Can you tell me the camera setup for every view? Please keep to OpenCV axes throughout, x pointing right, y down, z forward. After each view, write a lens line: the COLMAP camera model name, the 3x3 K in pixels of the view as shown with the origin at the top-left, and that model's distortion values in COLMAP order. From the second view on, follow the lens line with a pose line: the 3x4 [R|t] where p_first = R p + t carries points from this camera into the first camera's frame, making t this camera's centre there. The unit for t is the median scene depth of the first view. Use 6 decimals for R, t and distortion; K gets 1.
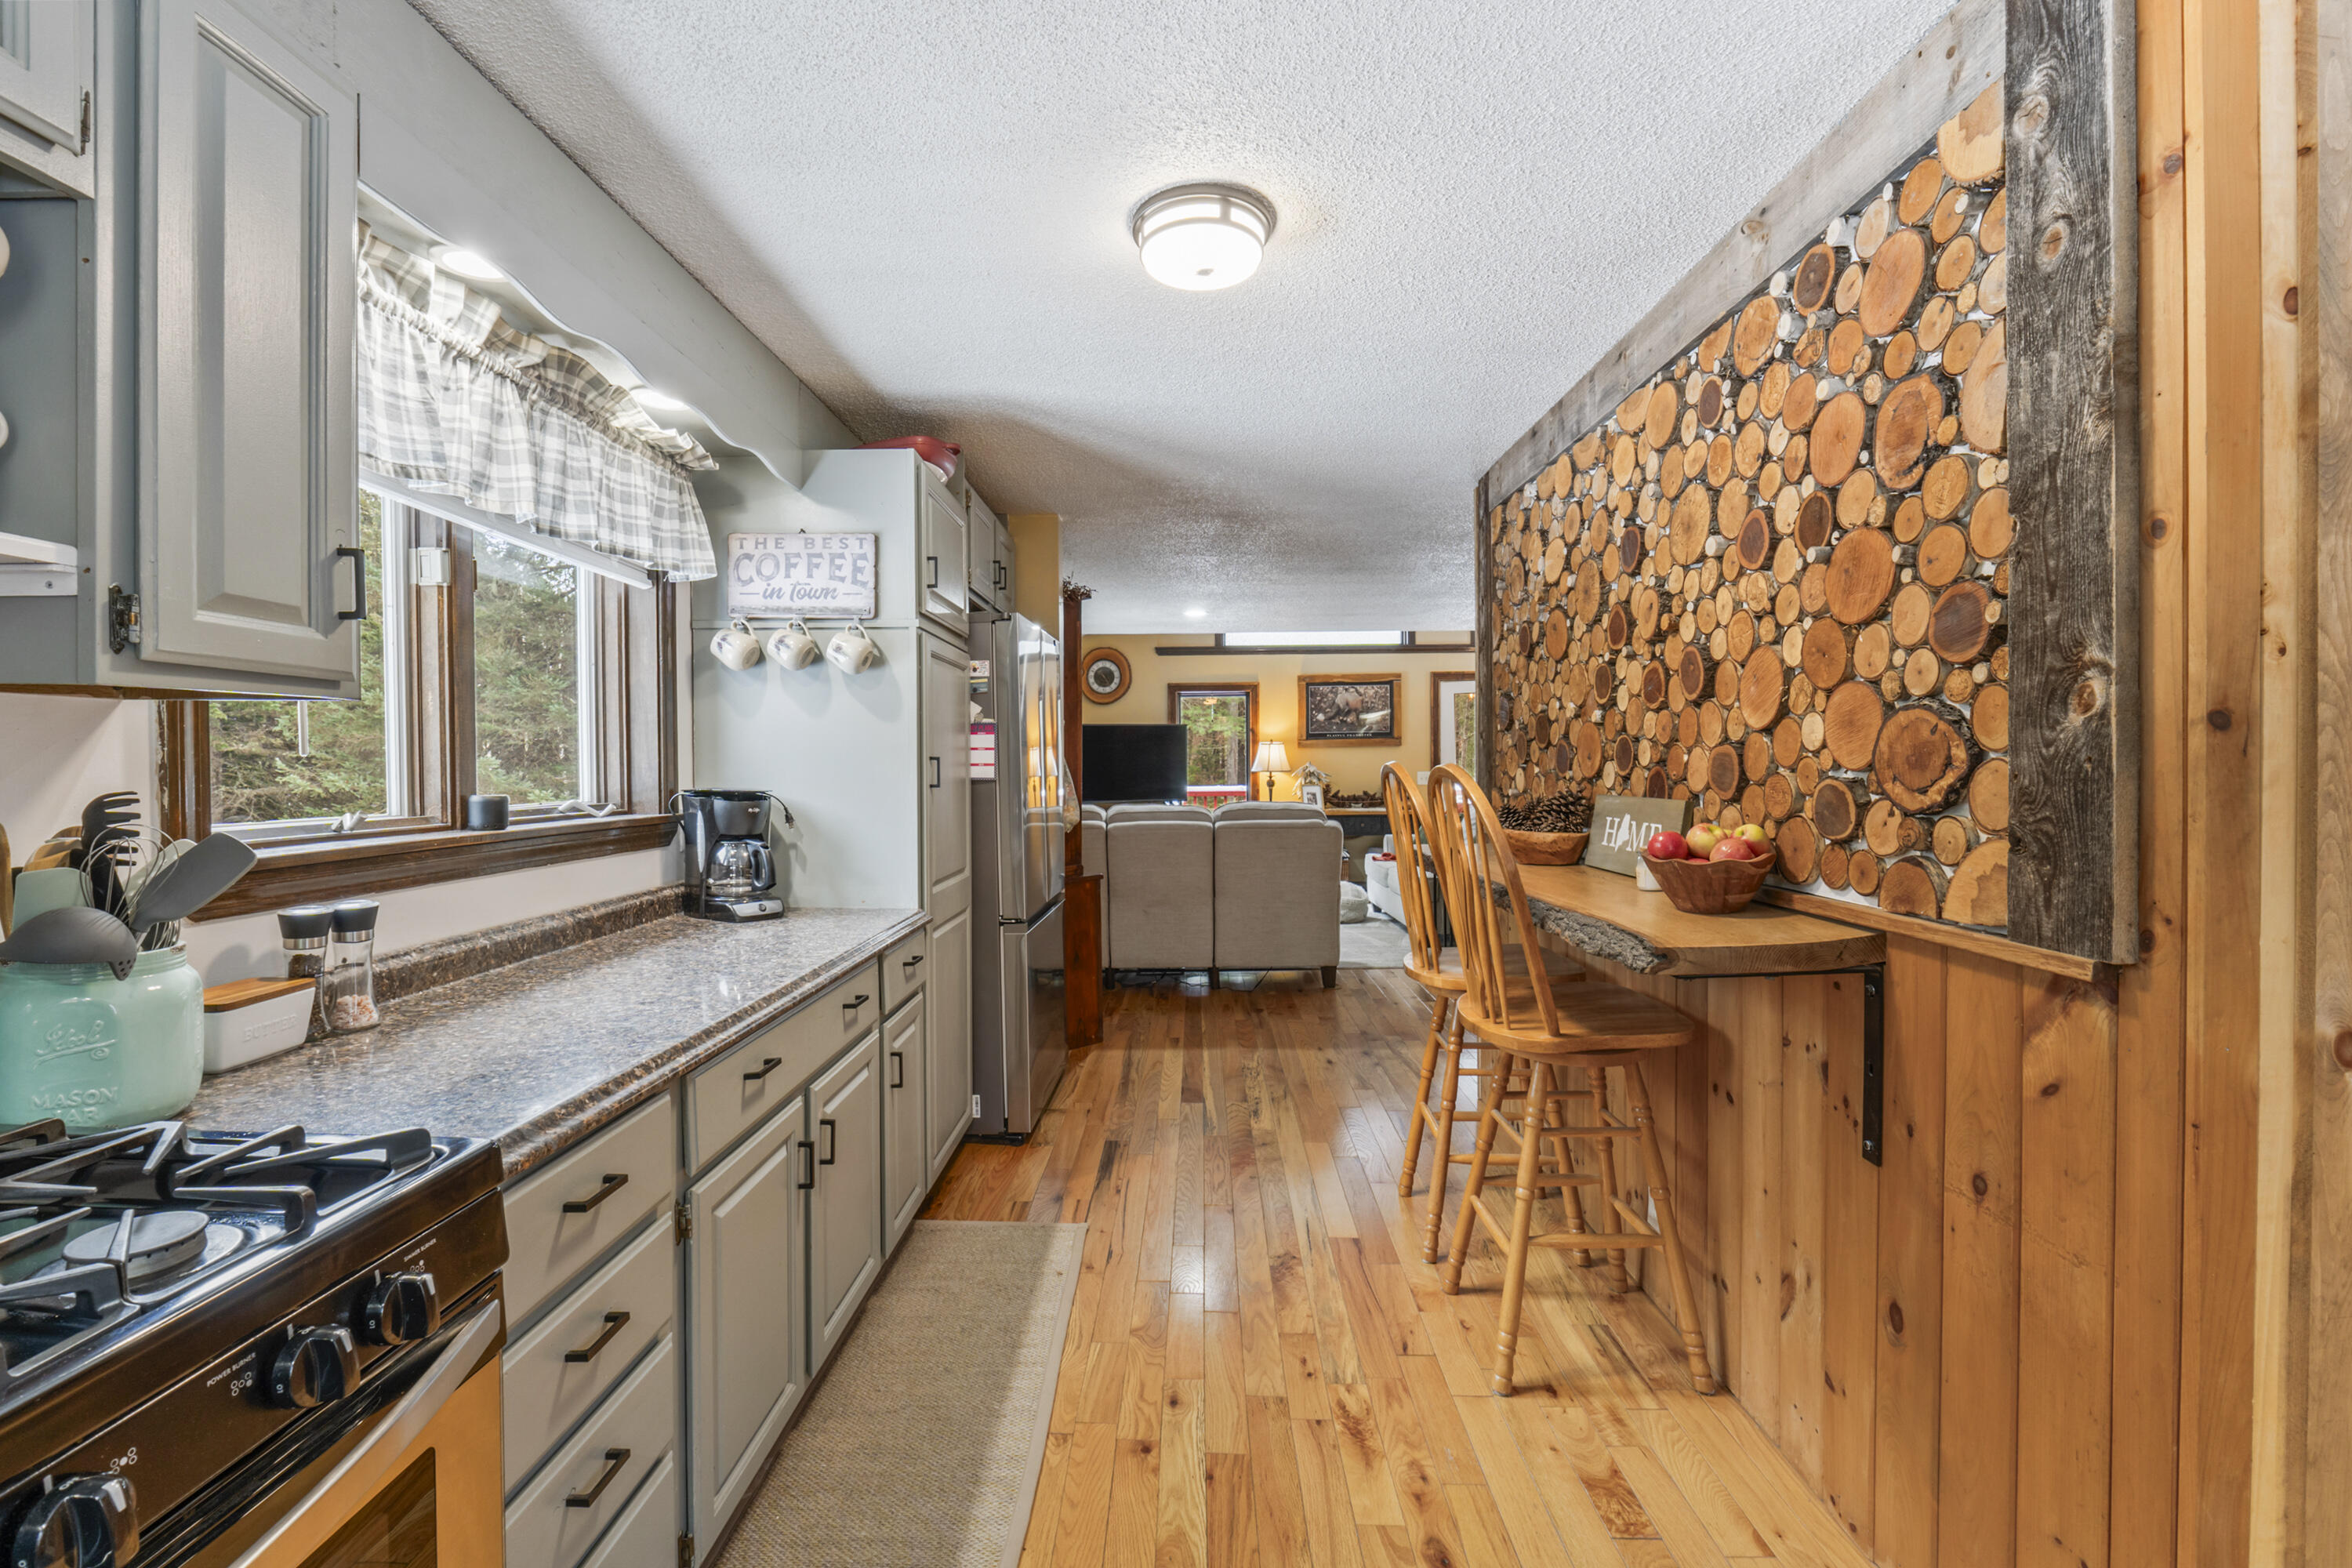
lens RADIAL K [[995.0, 0, 1166.5], [0, 995.0, 776.9], [0, 0, 1]] dist [-0.003358, -0.001924]
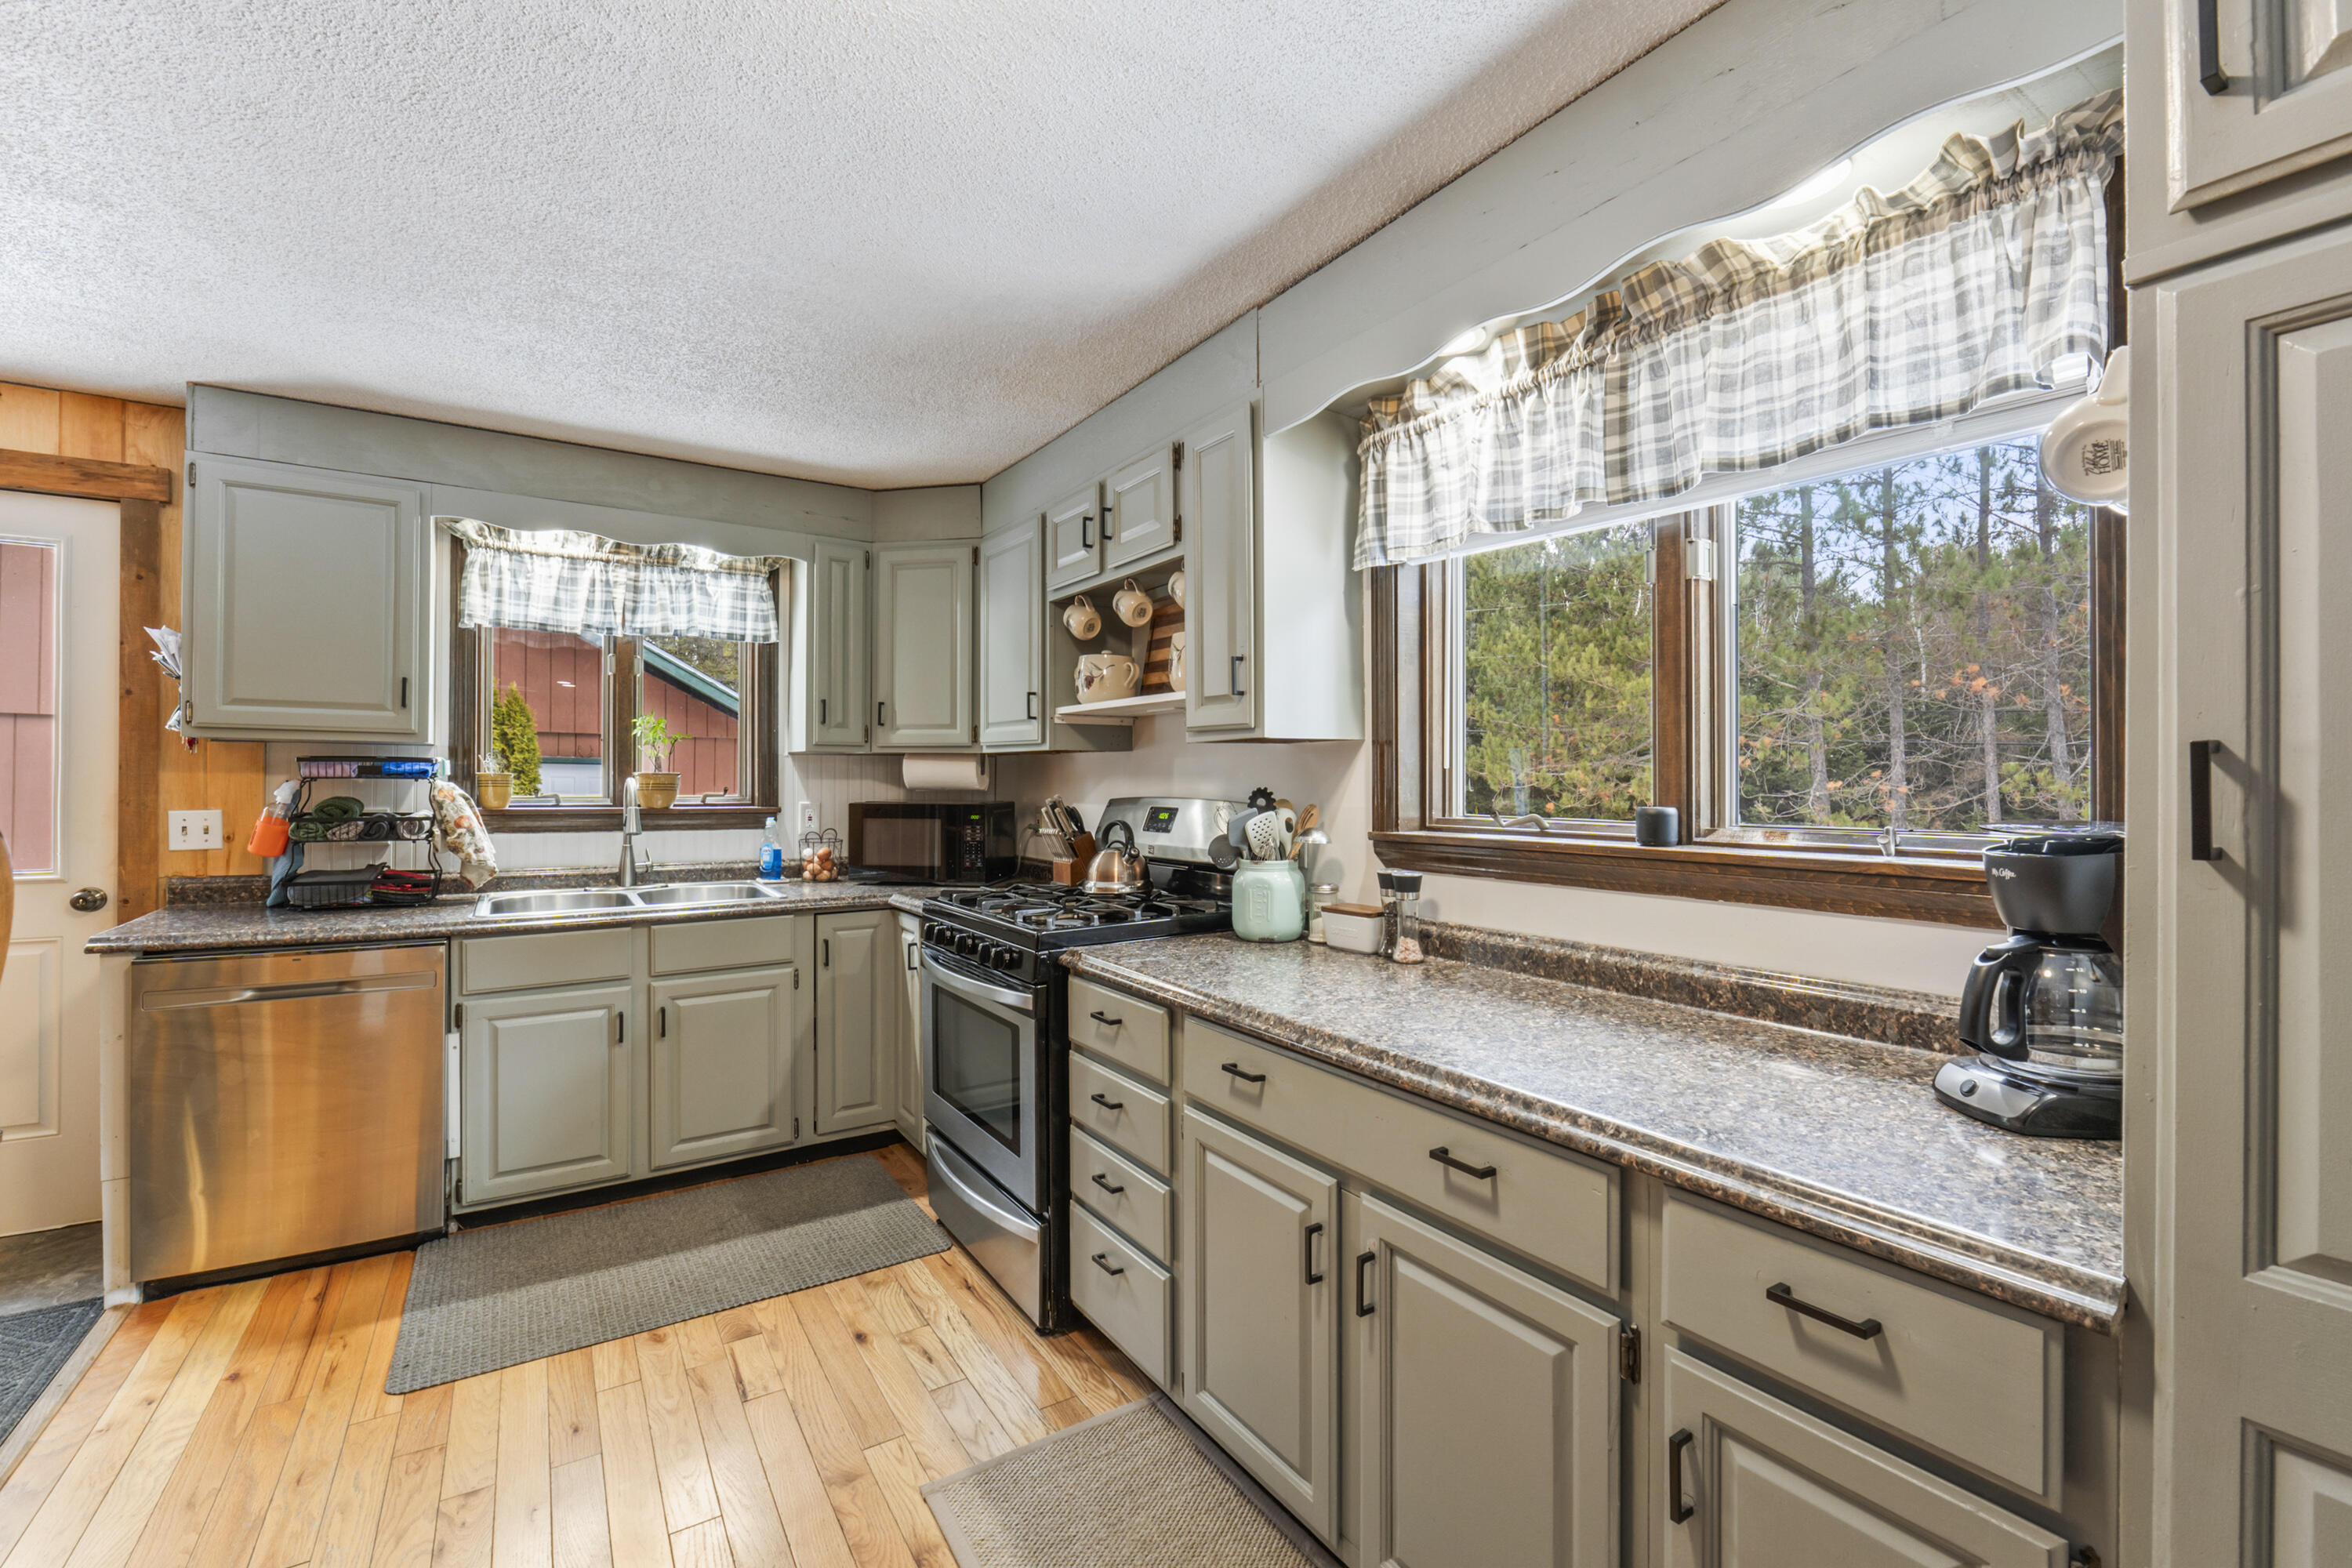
lens RADIAL K [[995.0, 0, 1163.4], [0, 995.0, 777.9], [0, 0, 1]] dist [-0.003358, -0.001924]
pose [[-0.830948, 0.005521, -0.556323, 0.140279], [-0.001663, 0.999922, 0.012408, -0.013863], [0.556348, 0.011236, -0.830873, 1.104431]]
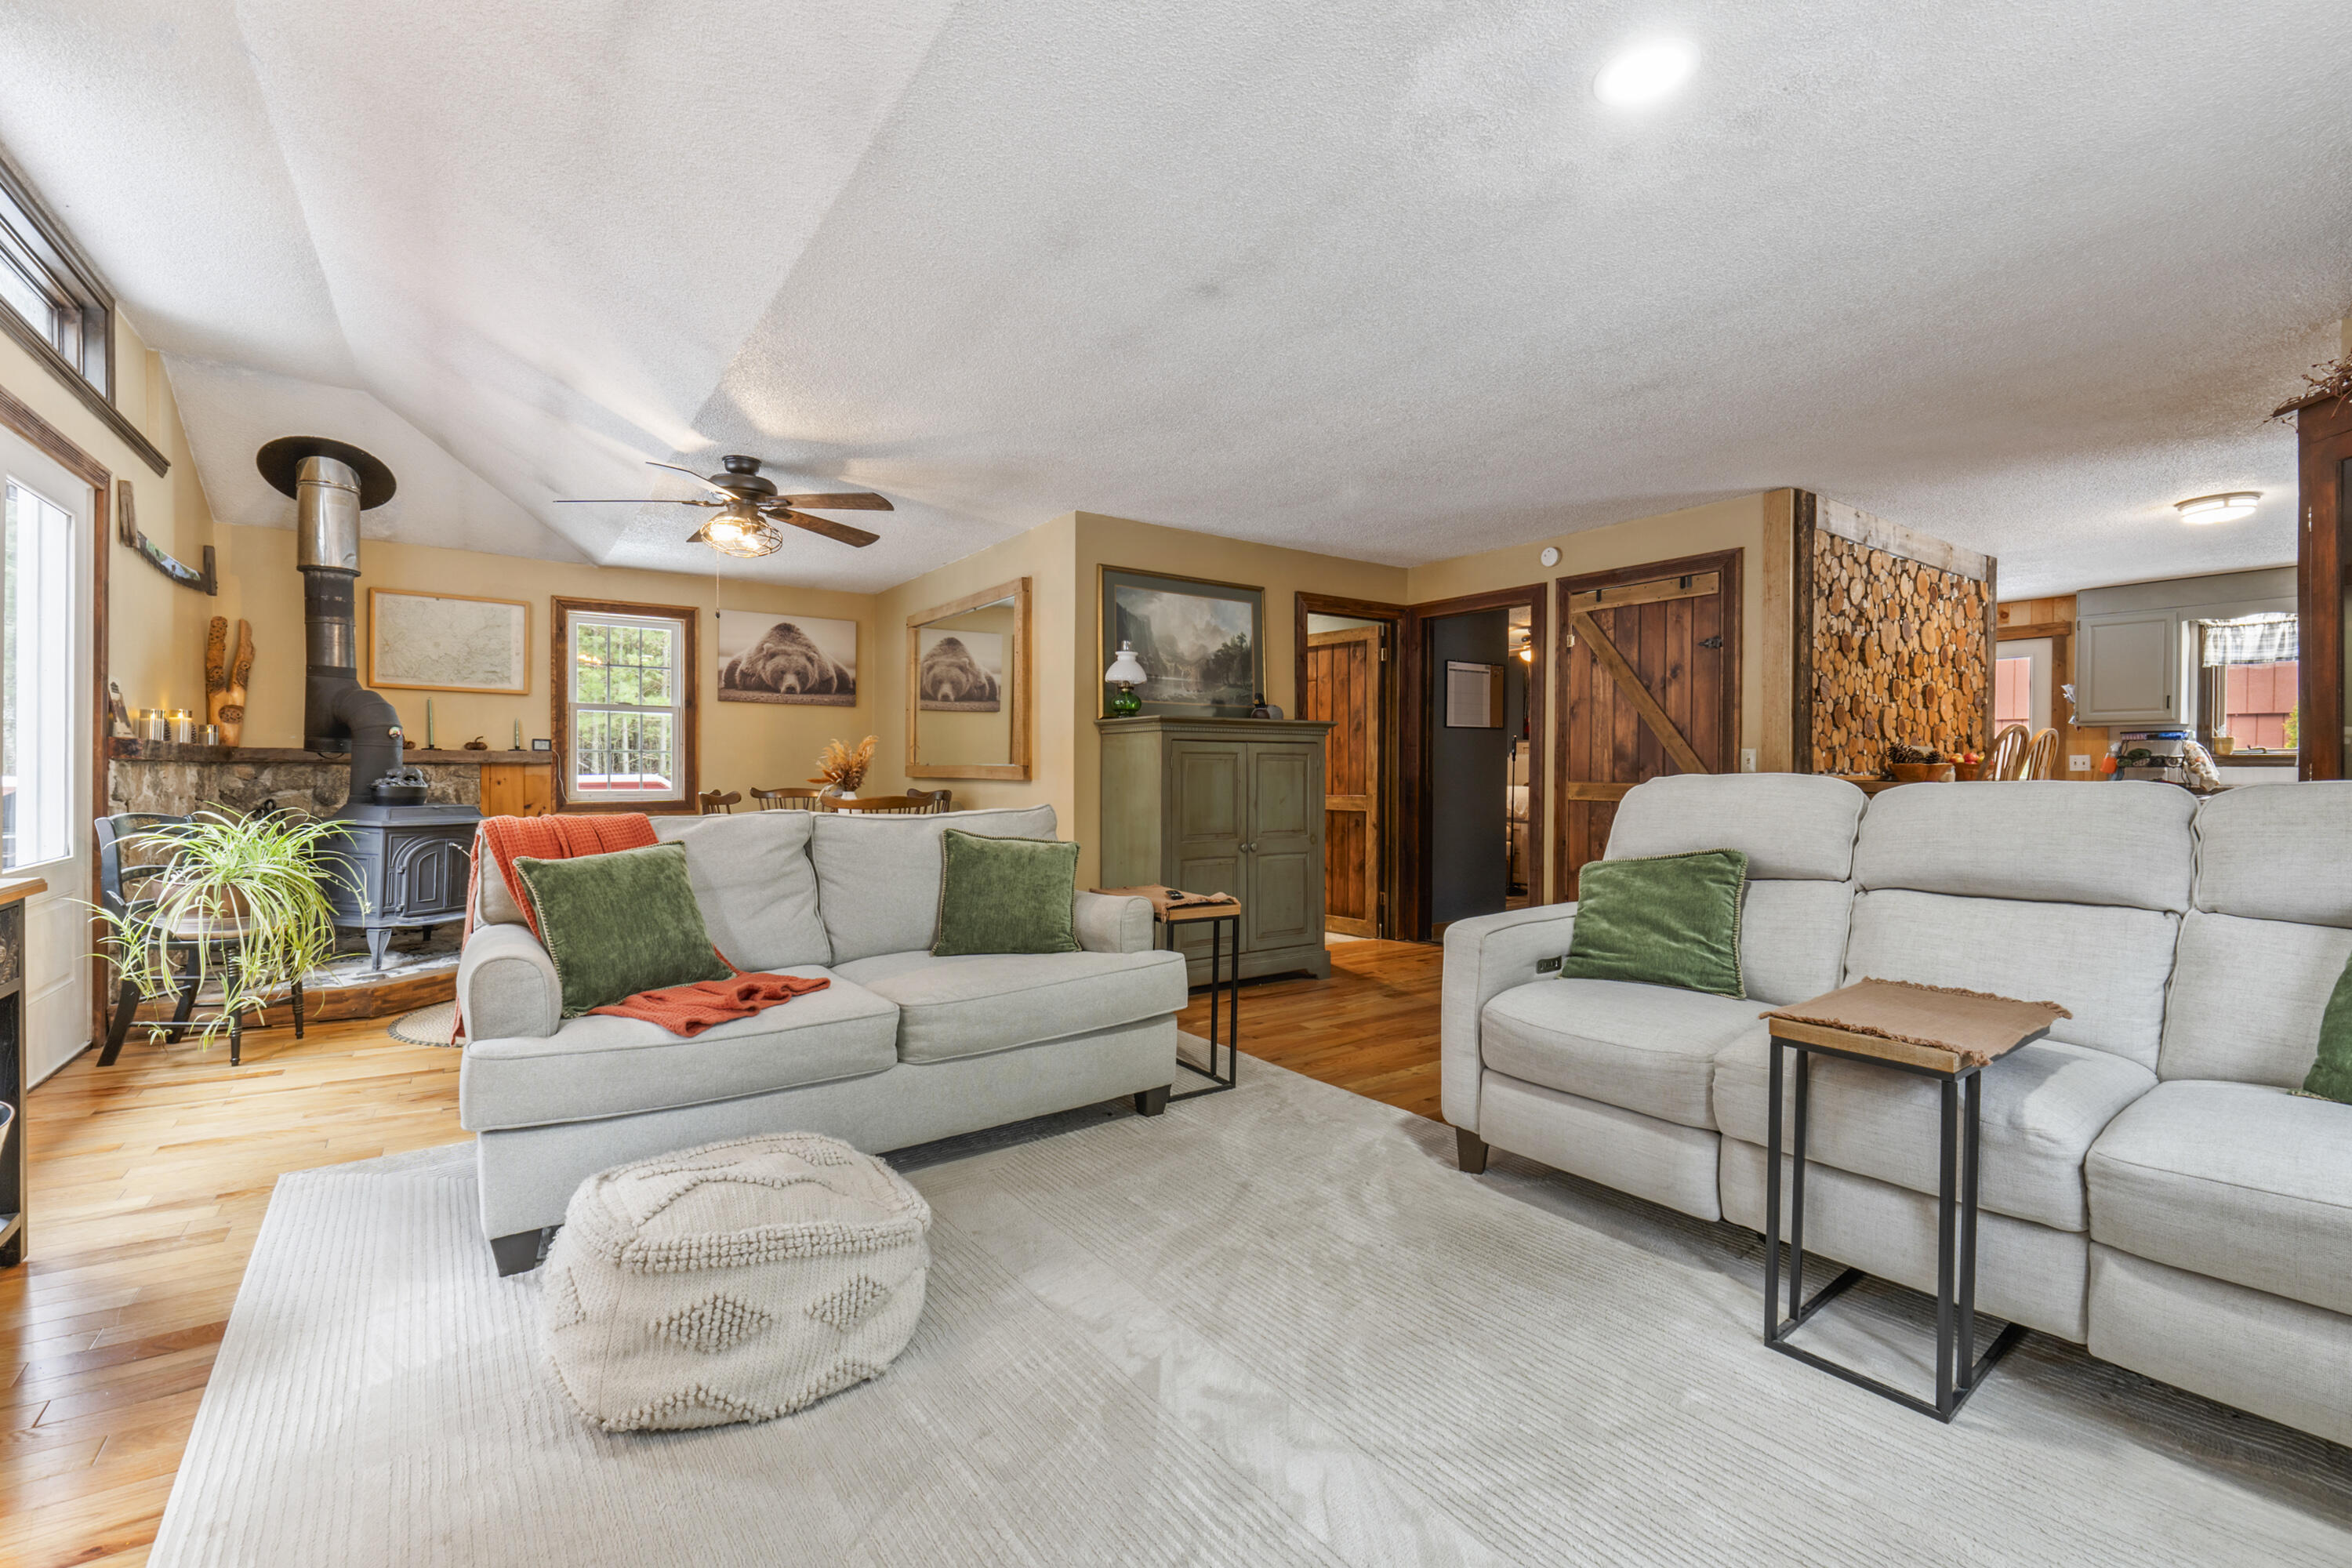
lens RADIAL K [[995.0, 0, 1166.7], [0, 995.0, 773.8], [0, 0, 1]] dist [-0.003358, -0.001924]
pose [[-0.596392, 0.003005, 0.802687, -0.264304], [0.012016, 0.999914, 0.005185, 0.043294], [-0.802603, 0.012738, -0.596377, 3.218190]]
